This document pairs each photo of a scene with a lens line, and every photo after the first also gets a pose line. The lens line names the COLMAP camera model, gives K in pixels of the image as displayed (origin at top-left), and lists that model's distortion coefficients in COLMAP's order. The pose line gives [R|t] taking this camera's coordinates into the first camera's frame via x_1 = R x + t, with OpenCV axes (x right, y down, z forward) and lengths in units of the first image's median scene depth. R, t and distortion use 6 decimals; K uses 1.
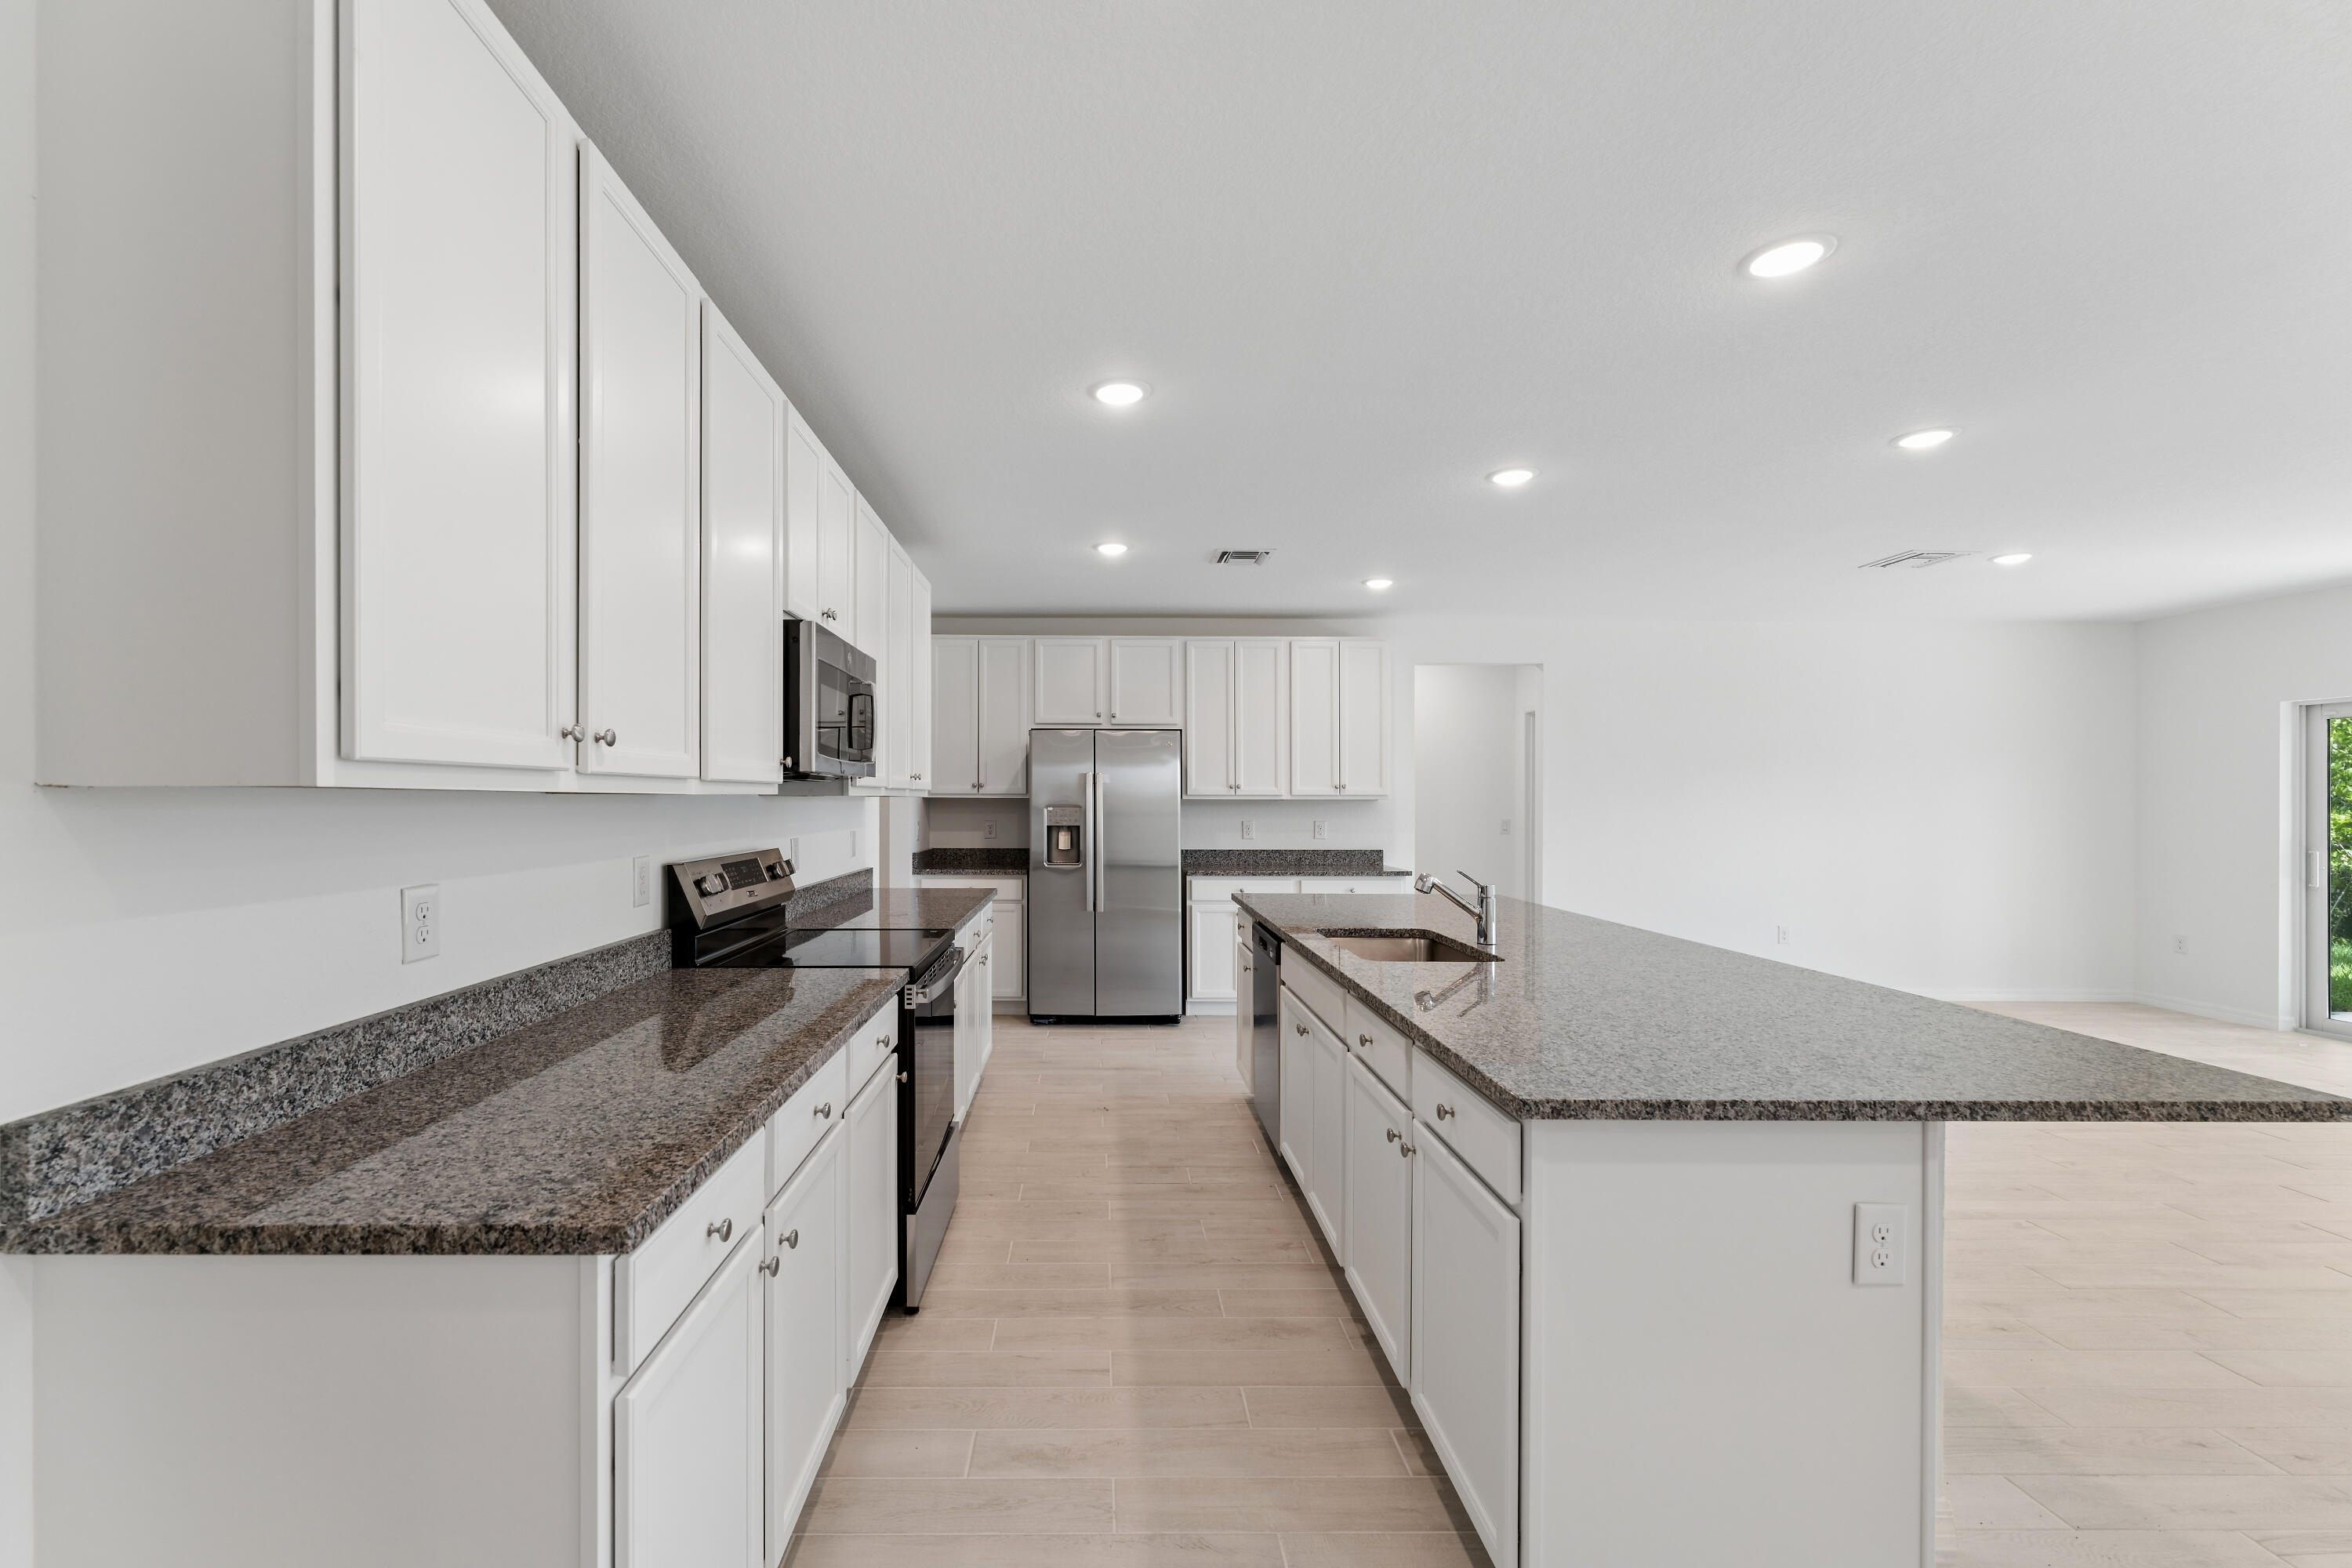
lens RADIAL K [[984.7, 0, 1095.0], [0, 984.7, 791.5], [0, 0, 1]] dist [-0.003513, -0.000853]
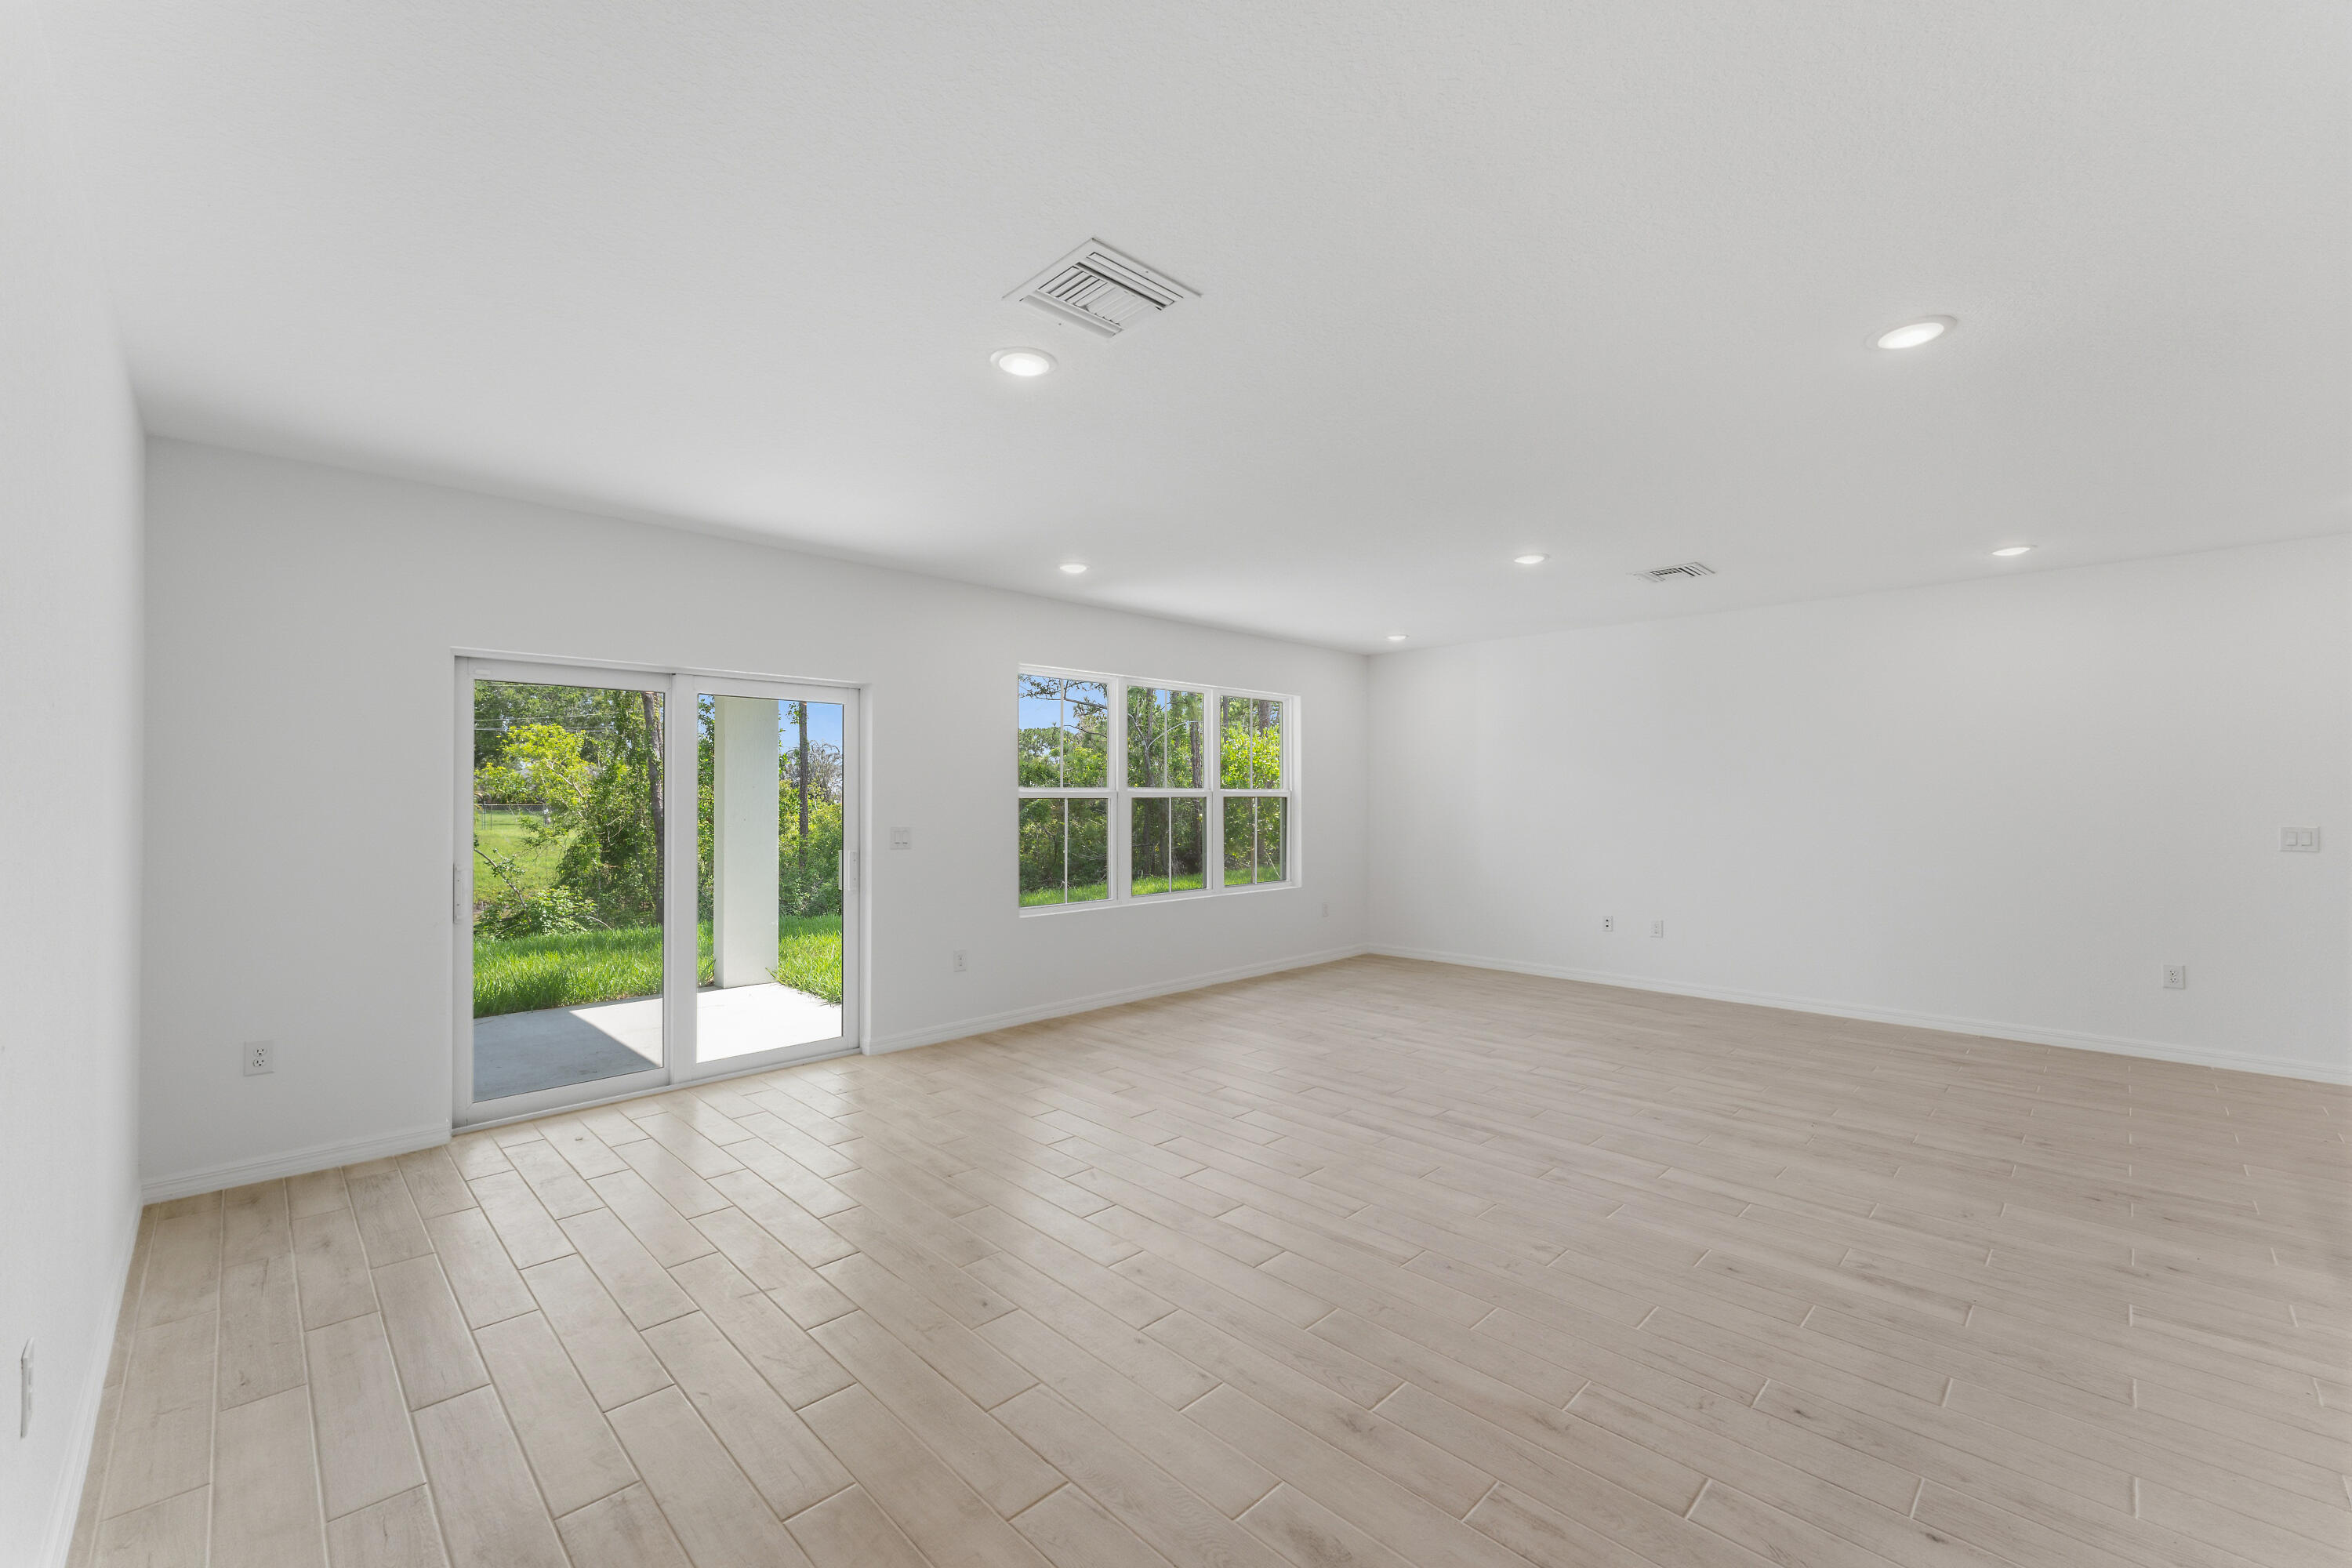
lens RADIAL K [[949.1, 0, 1171.6], [0, 949.1, 789.4], [0, 0, 1]] dist [0.000696, -0.000215]
pose [[-0.705882, 0.003487, 0.708321, 0.622198], [-0.006677, 0.999911, -0.011576, 0.014351], [-0.708298, -0.012901, -0.705795, 1.670270]]
